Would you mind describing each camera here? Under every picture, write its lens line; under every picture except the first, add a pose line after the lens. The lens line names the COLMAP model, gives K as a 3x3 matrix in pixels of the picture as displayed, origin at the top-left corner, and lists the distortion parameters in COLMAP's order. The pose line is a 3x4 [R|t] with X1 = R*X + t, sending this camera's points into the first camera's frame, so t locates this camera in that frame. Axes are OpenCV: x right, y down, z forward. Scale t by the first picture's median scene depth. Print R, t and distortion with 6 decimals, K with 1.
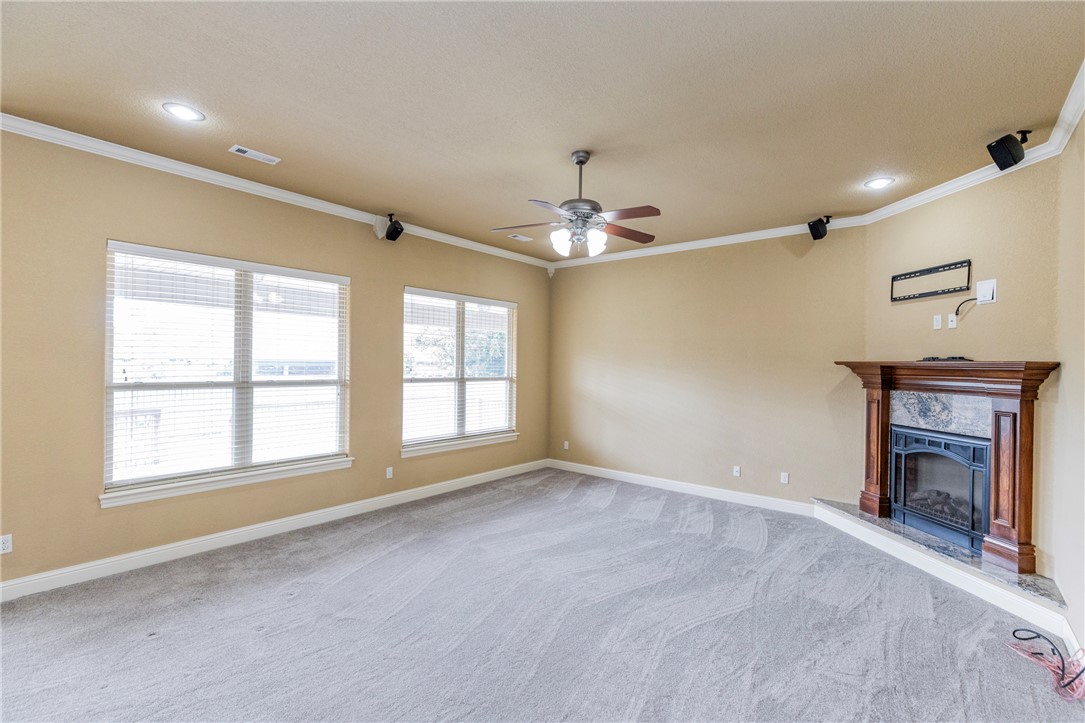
lens RADIAL K [[484.3, 0, 550.1], [0, 484.3, 364.1], [0, 0, 1]] dist [0.003852, -0.000434]
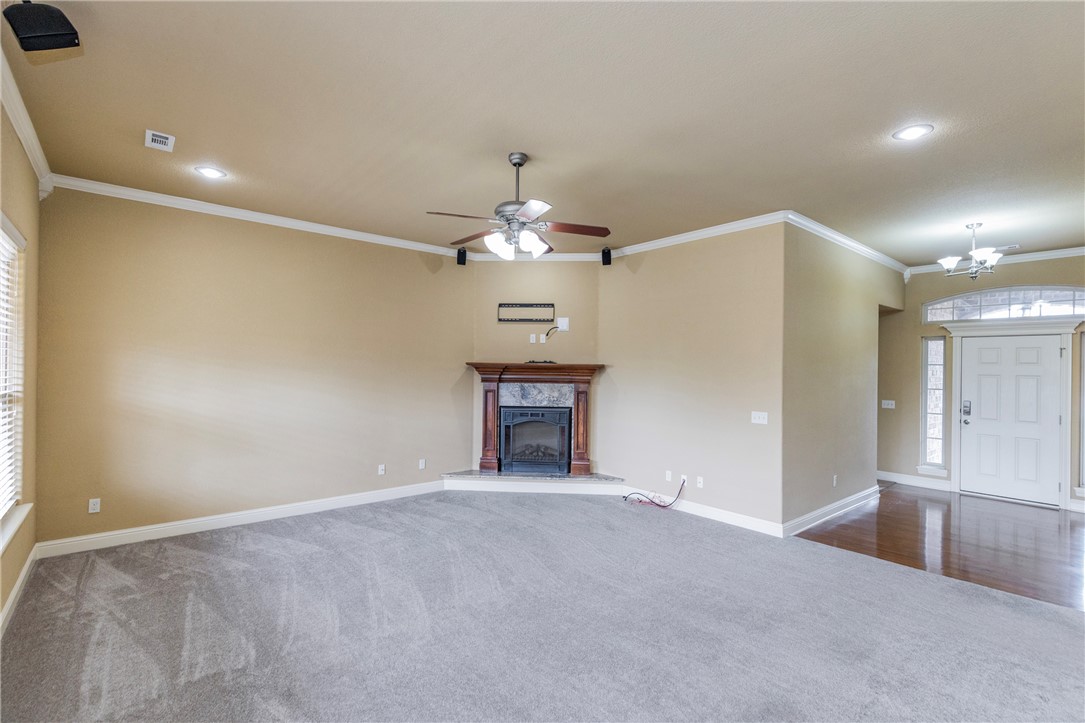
lens RADIAL K [[493.6, 0, 552.1], [0, 493.6, 364.3], [0, 0, 1]] dist [0.006628, -0.000534]
pose [[0.186196, -0.008285, 0.982478, -0.733193], [-0.008707, 0.999911, 0.010082, -0.017663], [-0.982474, -0.010432, 0.186107, 0.593542]]
